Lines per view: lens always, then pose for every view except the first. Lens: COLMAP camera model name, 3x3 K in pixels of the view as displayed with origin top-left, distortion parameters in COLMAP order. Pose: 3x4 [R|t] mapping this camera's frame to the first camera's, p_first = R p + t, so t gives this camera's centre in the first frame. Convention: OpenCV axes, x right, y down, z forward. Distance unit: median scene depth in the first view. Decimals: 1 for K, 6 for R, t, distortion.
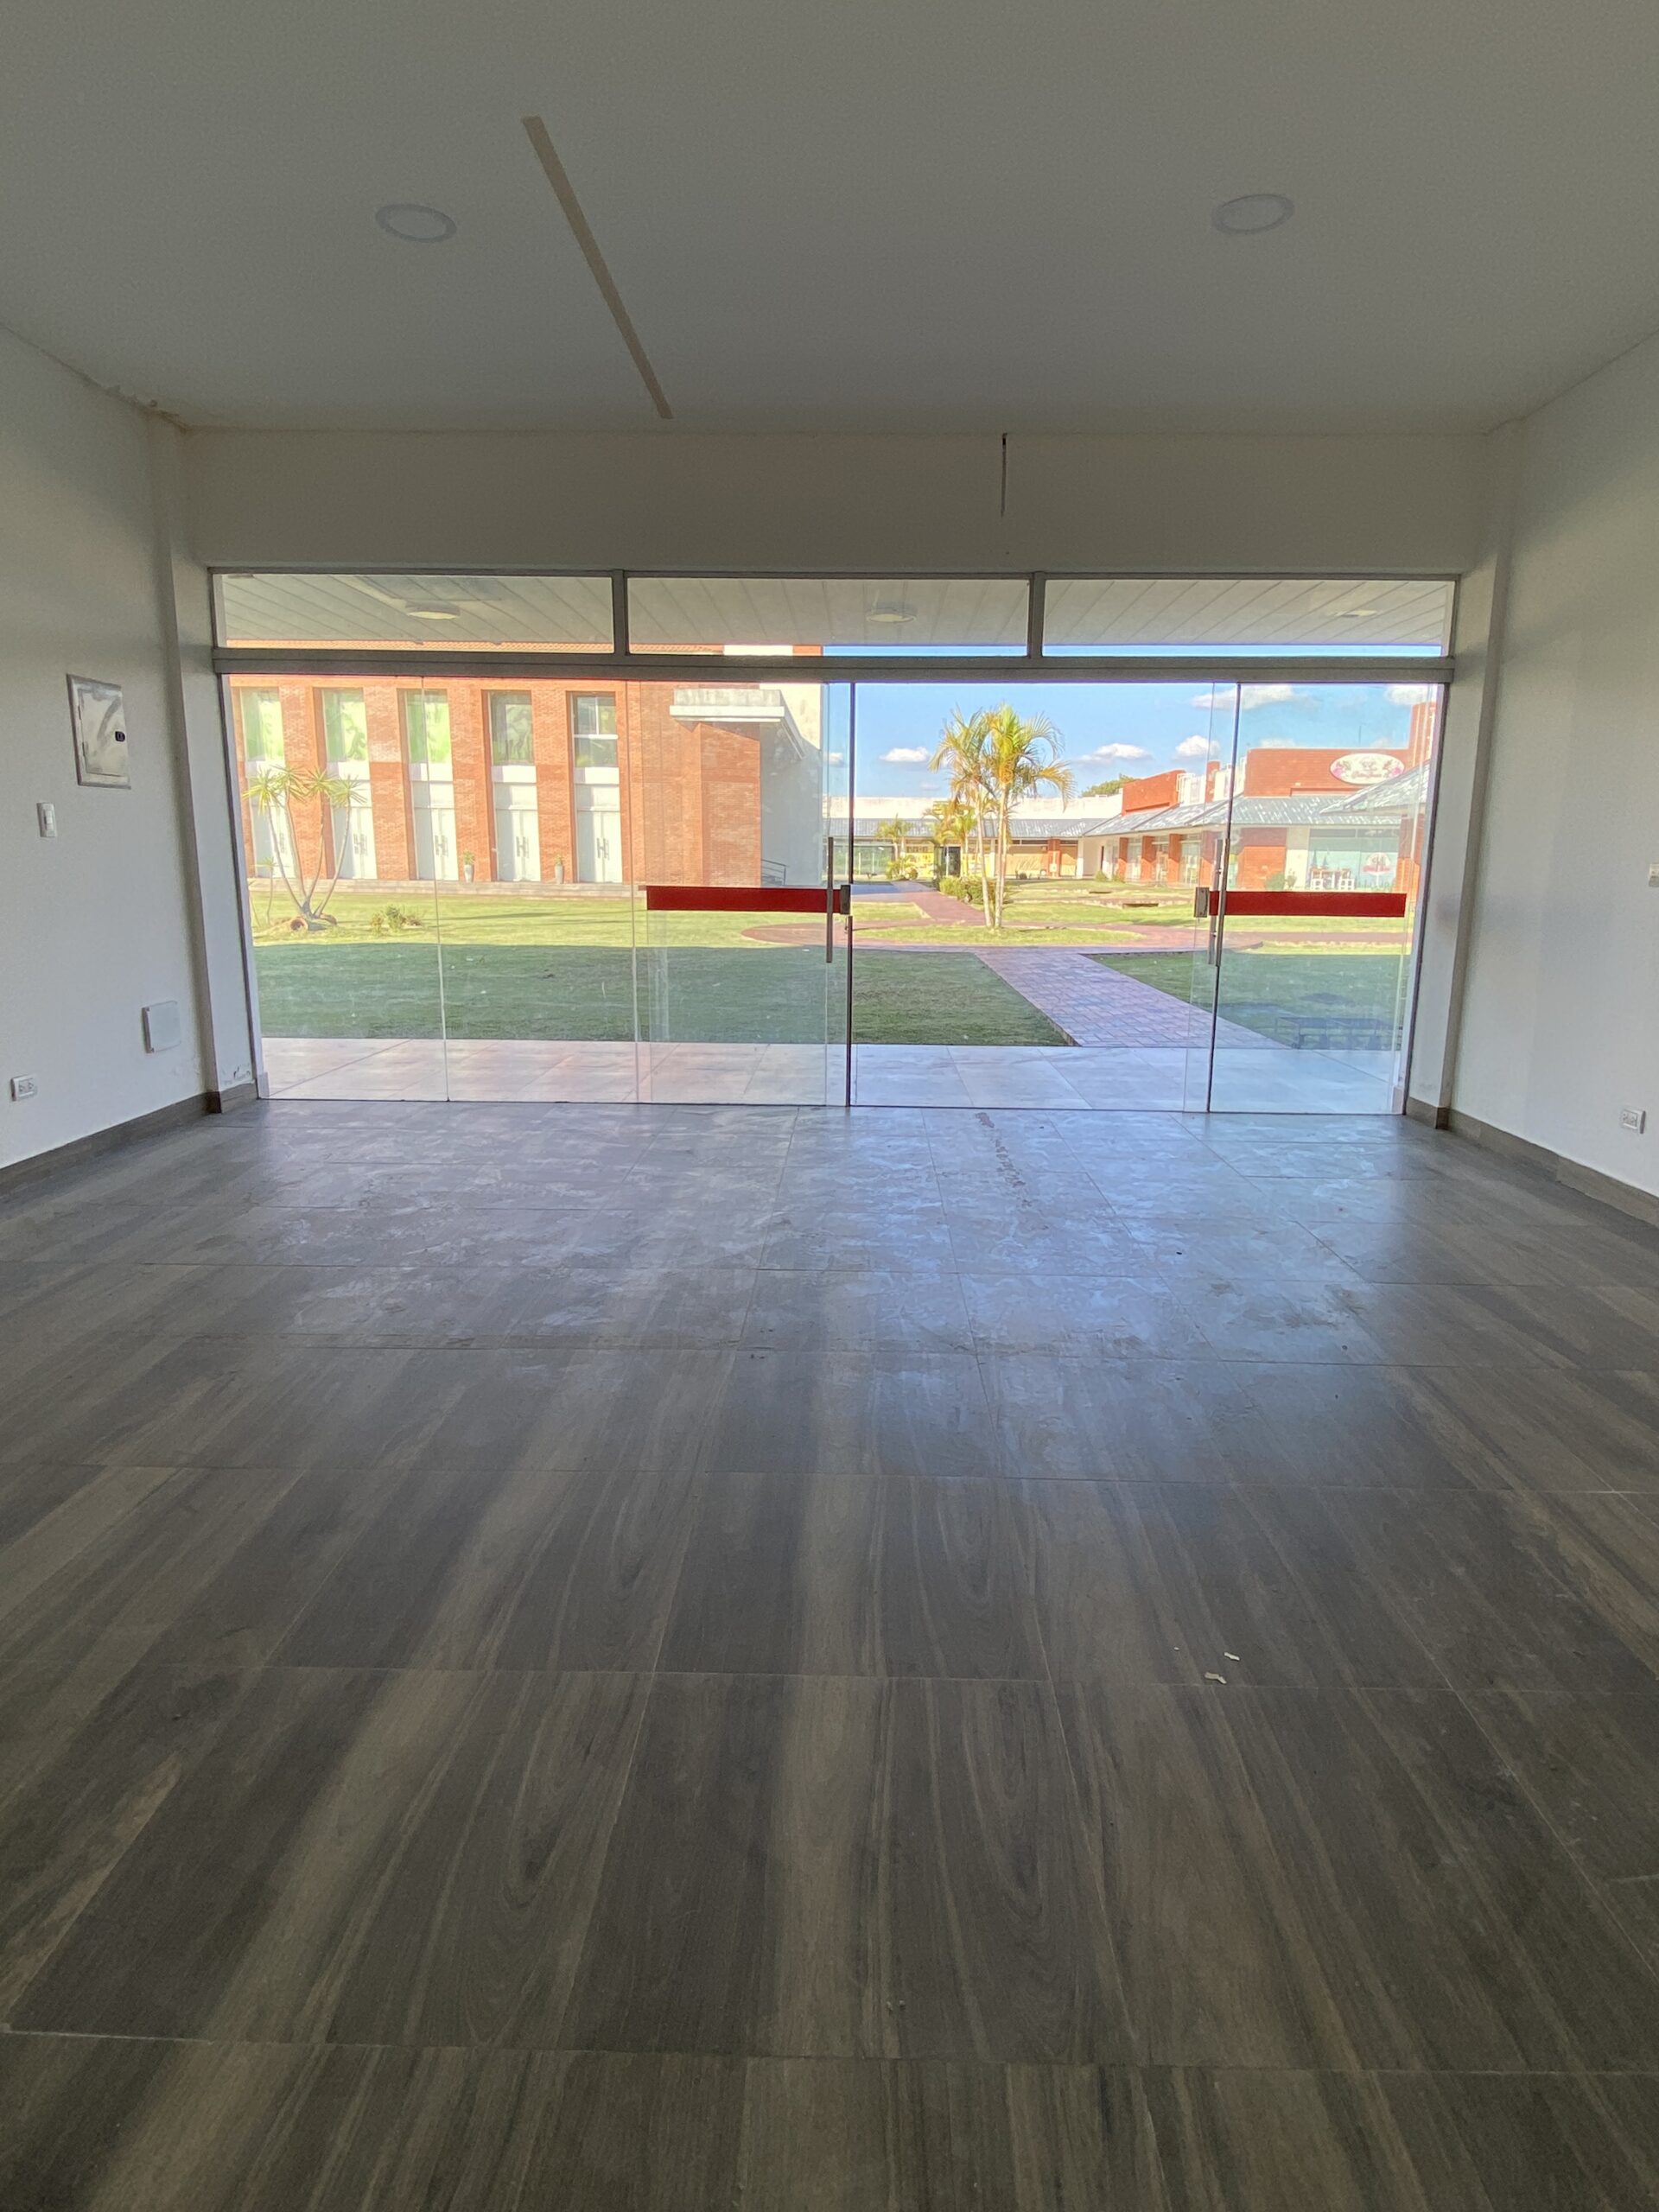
lens RADIAL K [[1205.4, 0, 829.5], [0, 1205.4, 1106.0], [0, 0, 1]] dist [0.056334, -0.000969]
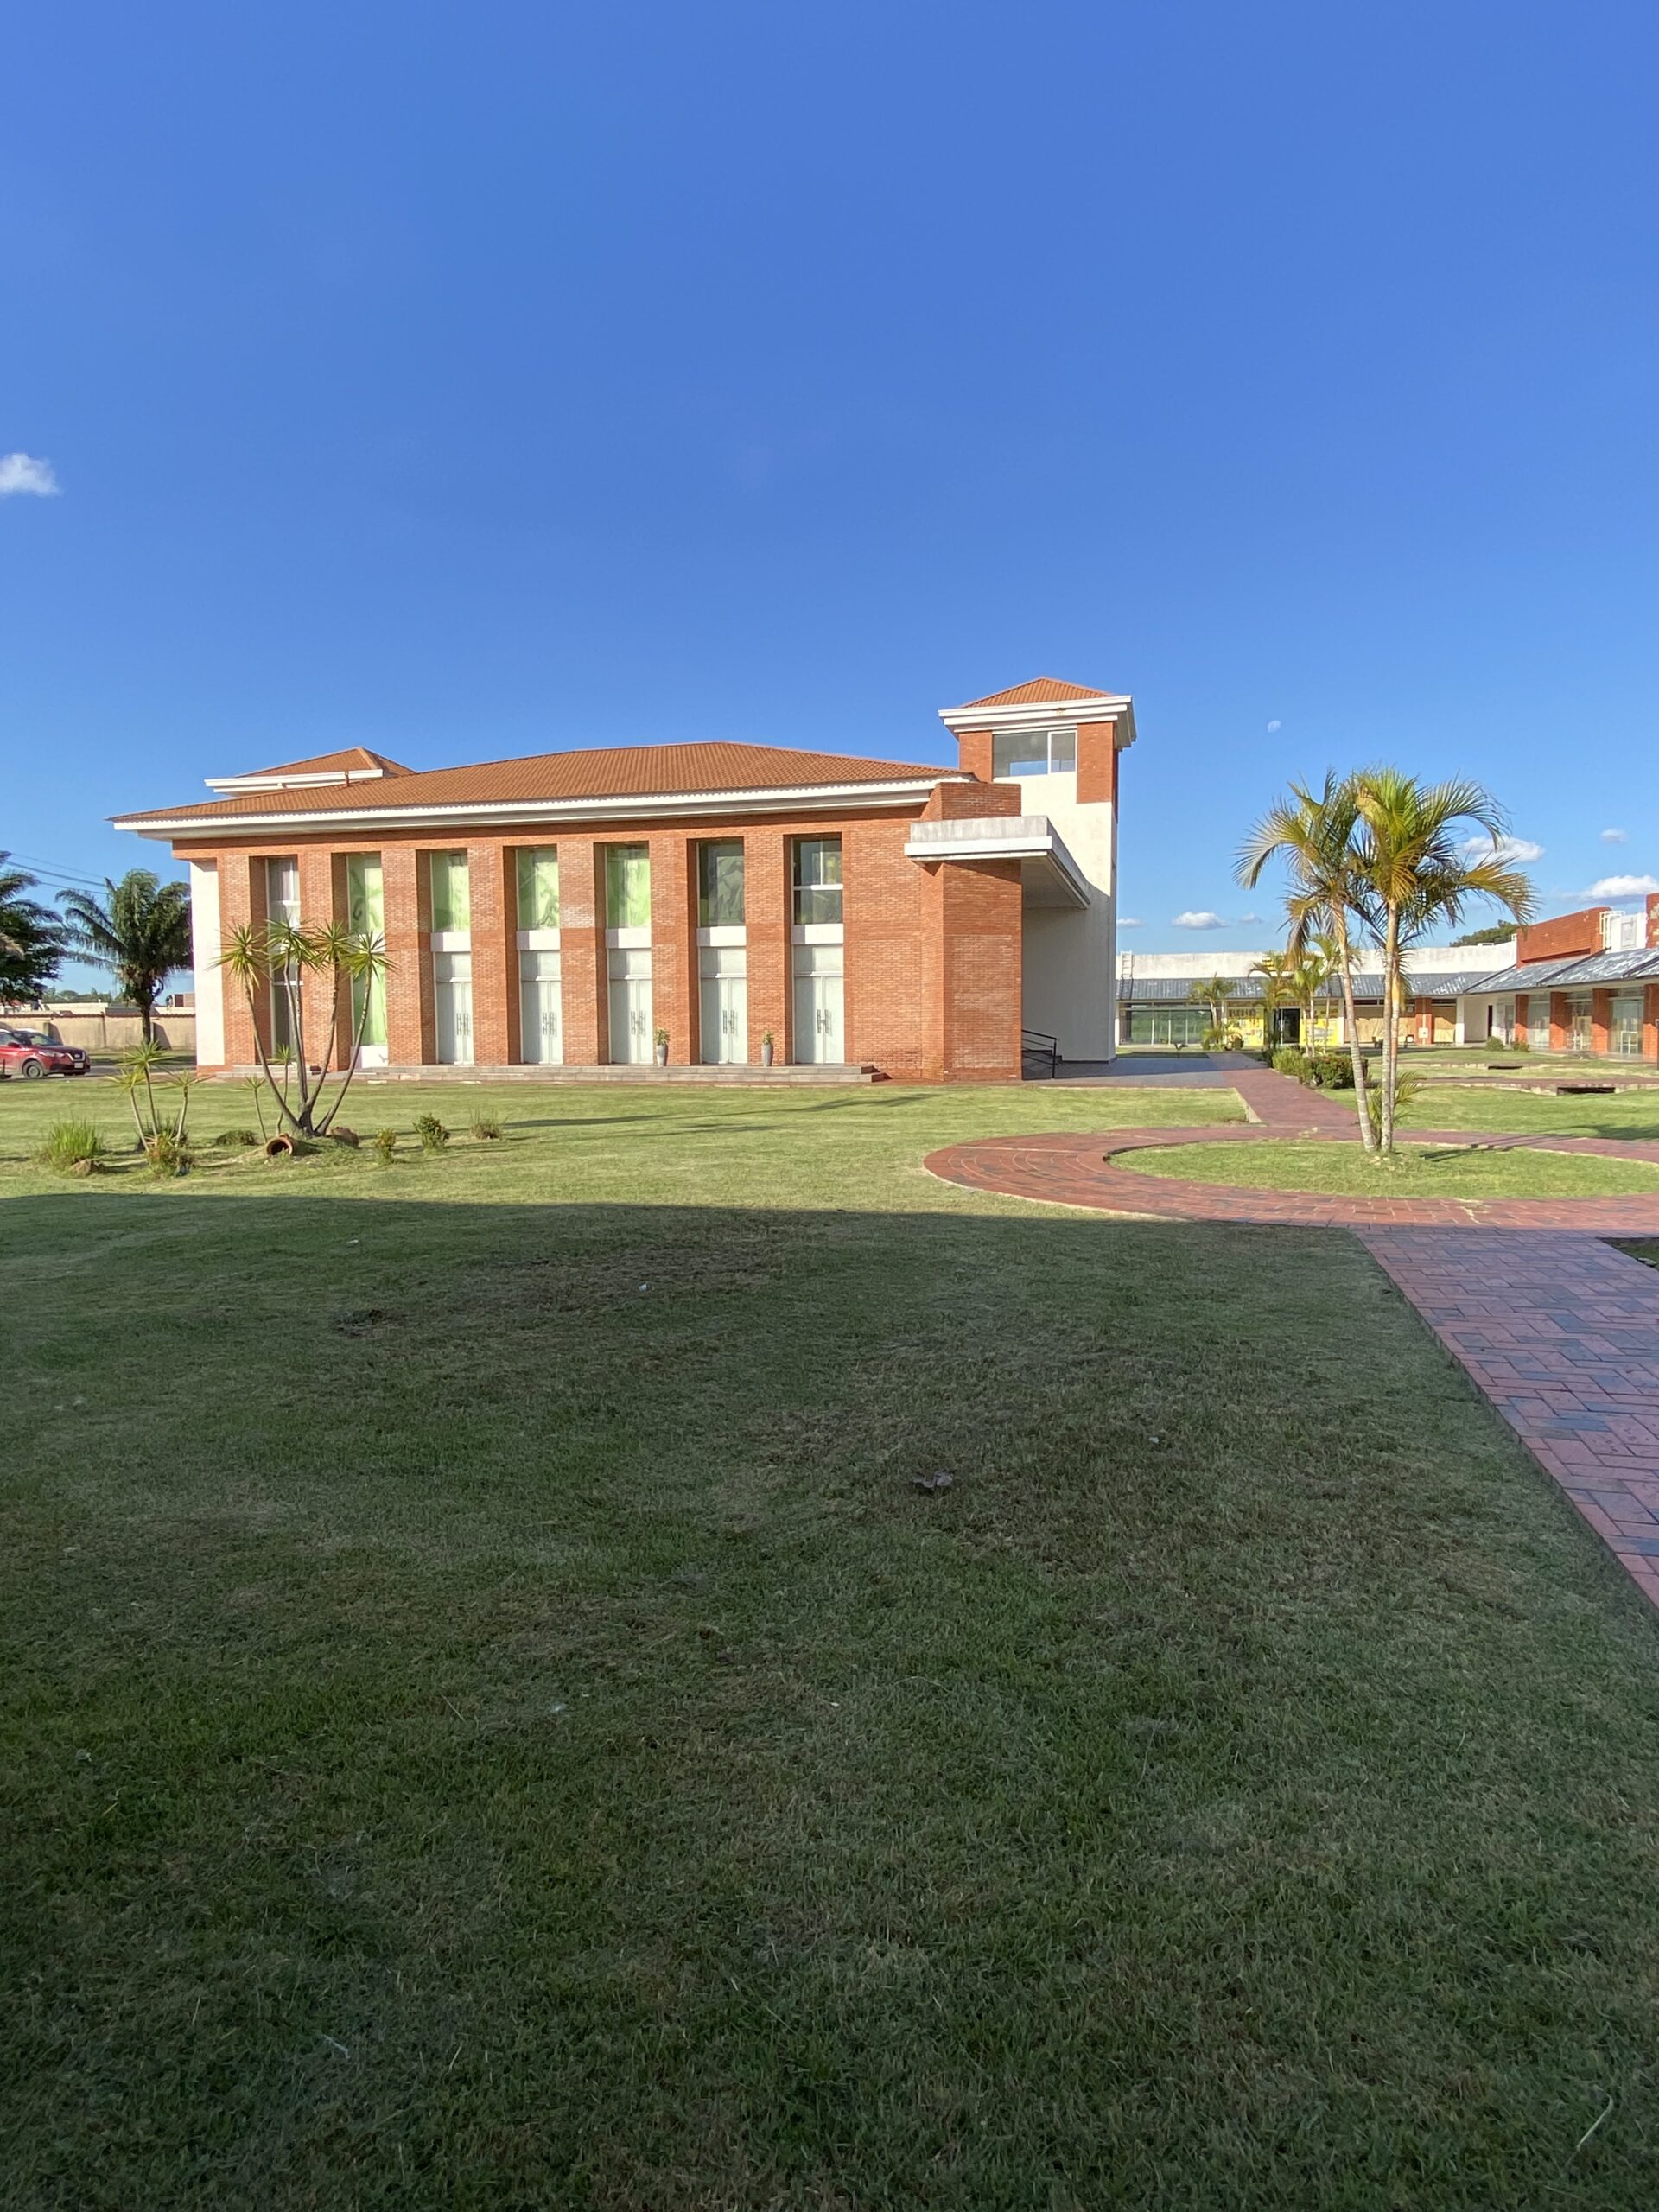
lens RADIAL K [[1301.8, 0, 842.7], [0, 1301.8, 1093.1], [0, 0, 1]] dist [0.065300, -0.001768]
pose [[0.974823, -0.004503, -0.222936, 0.015705], [-0.029272, 0.988559, -0.147968, -0.040731], [0.221051, 0.150768, 0.963538, 0.186710]]
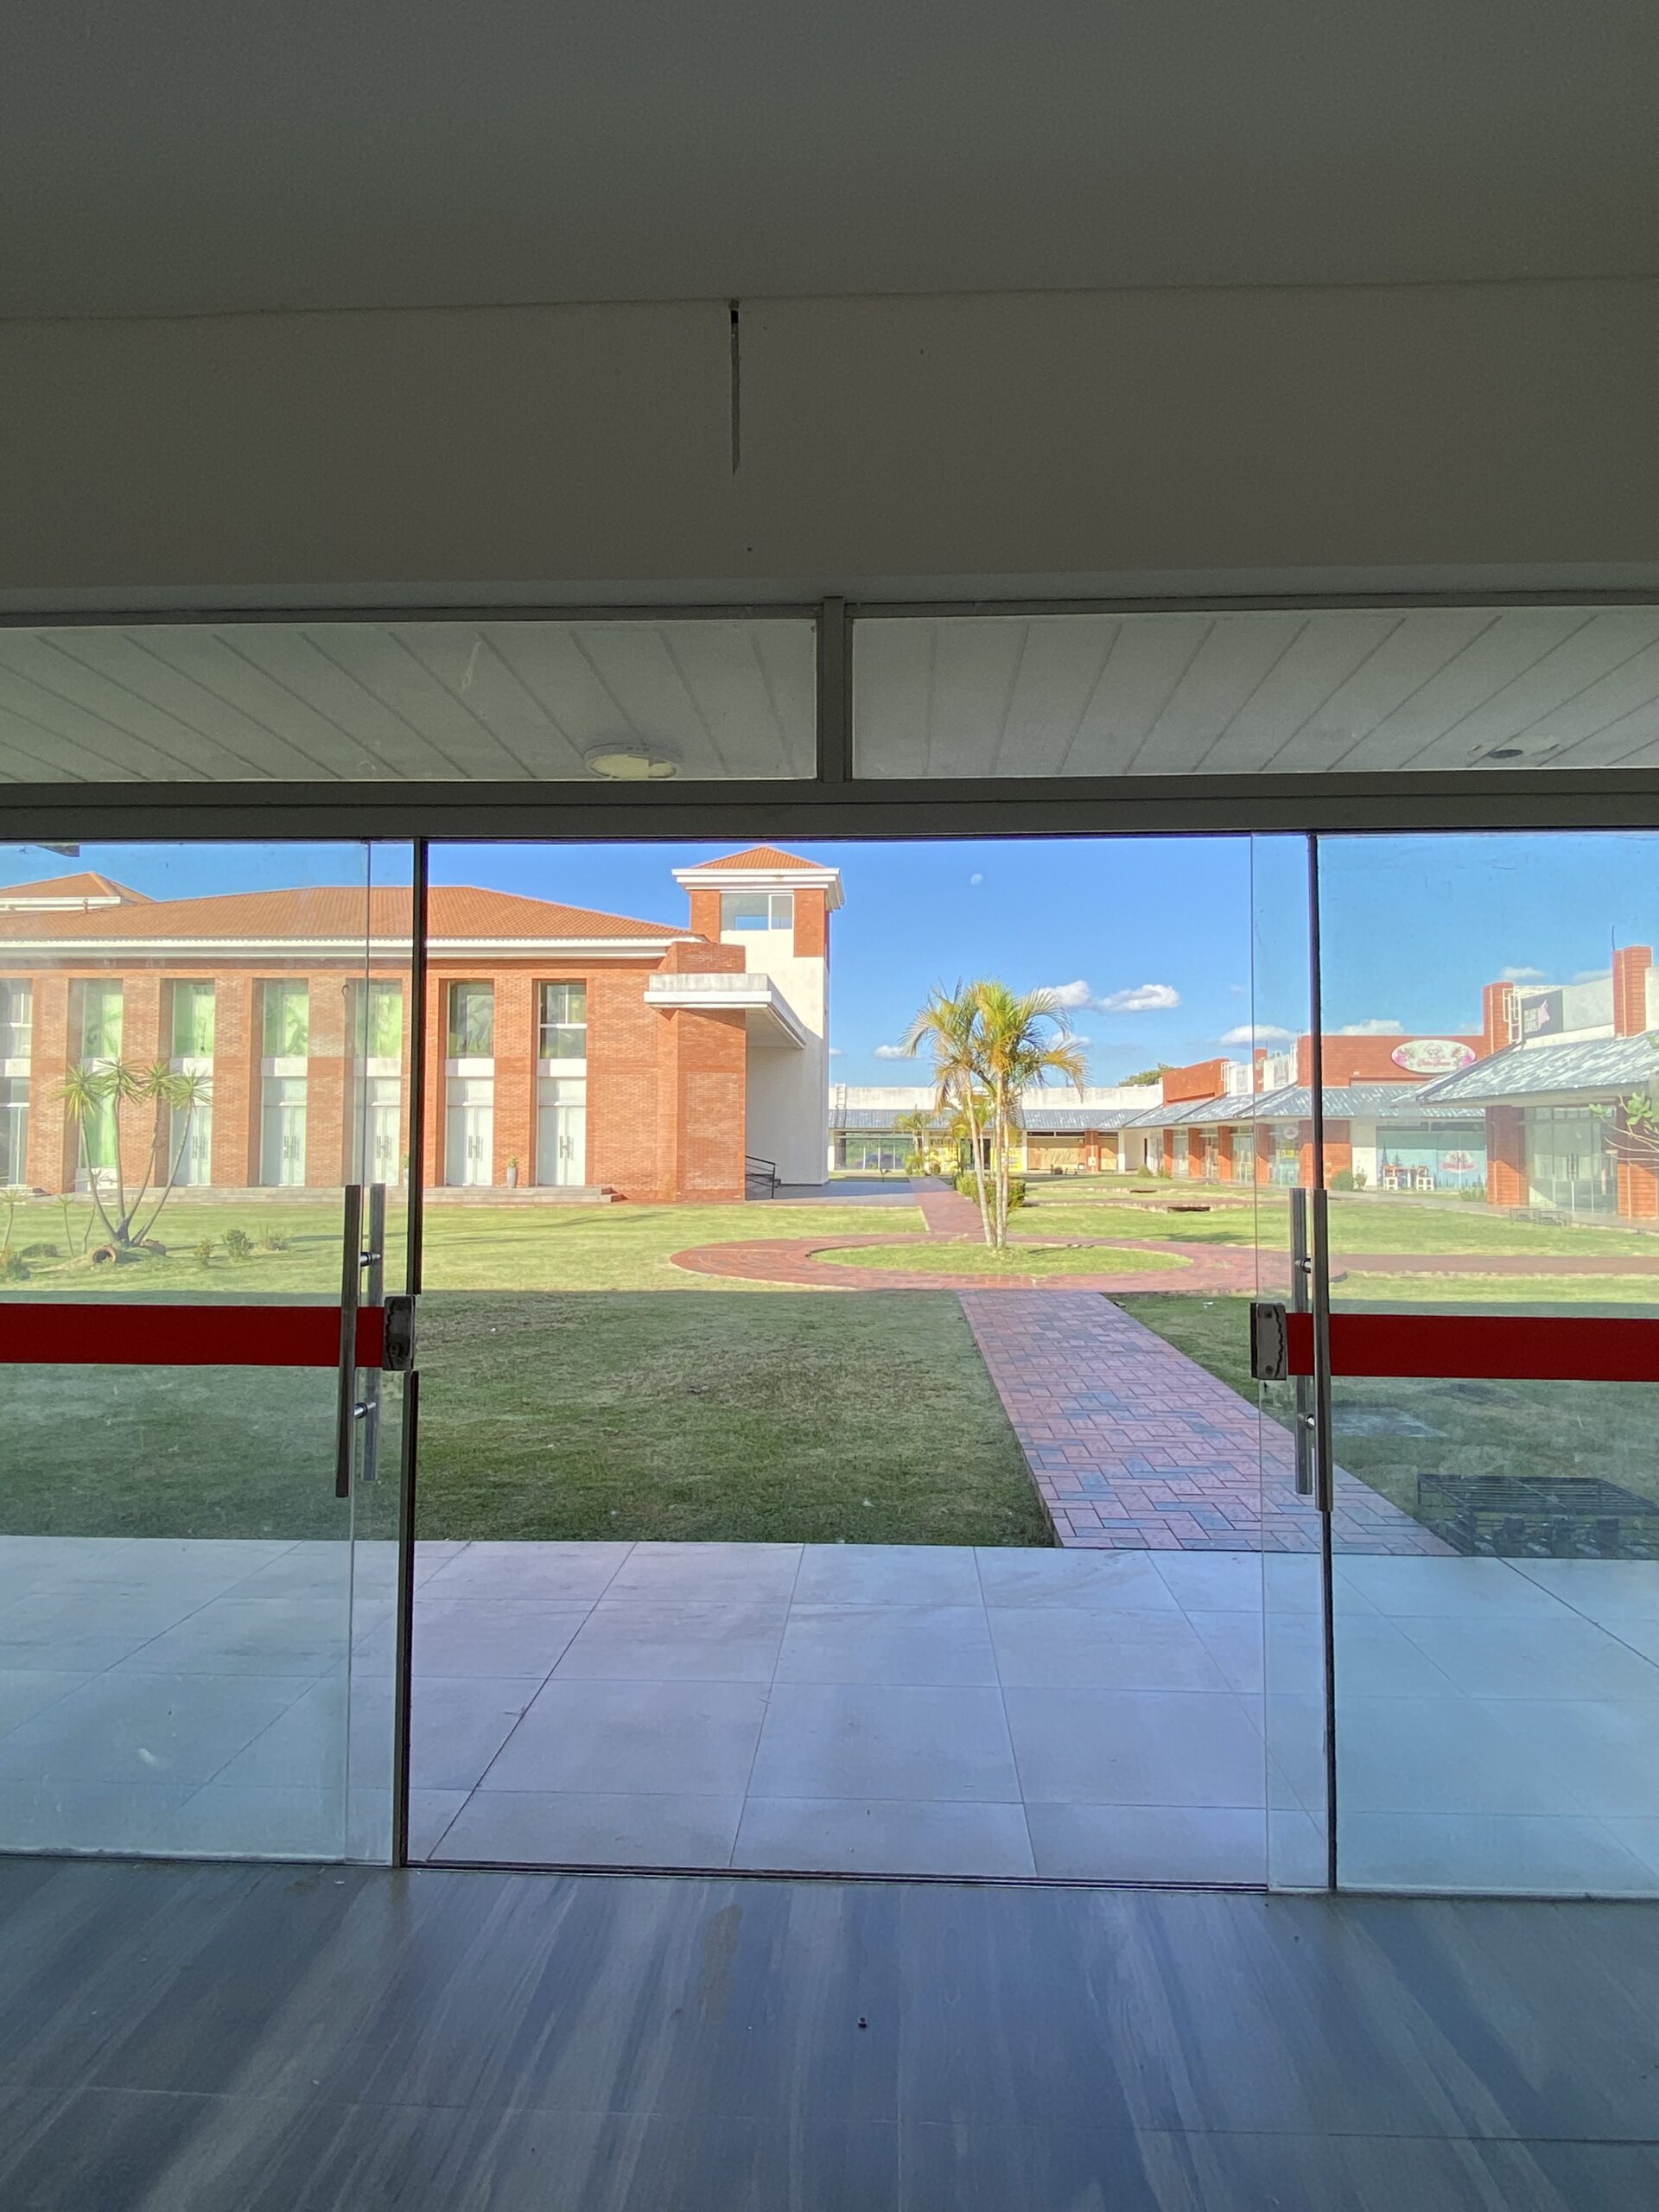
lens RADIAL K [[1301.8, 0, 842.7], [0, 1301.8, 1093.1], [0, 0, 1]] dist [0.065300, -0.001768]
pose [[0.999884, -0.007576, -0.013230, 0.025112], [0.004120, 0.969783, -0.243936, -0.020658], [0.014678, 0.243853, 0.969701, 0.081529]]
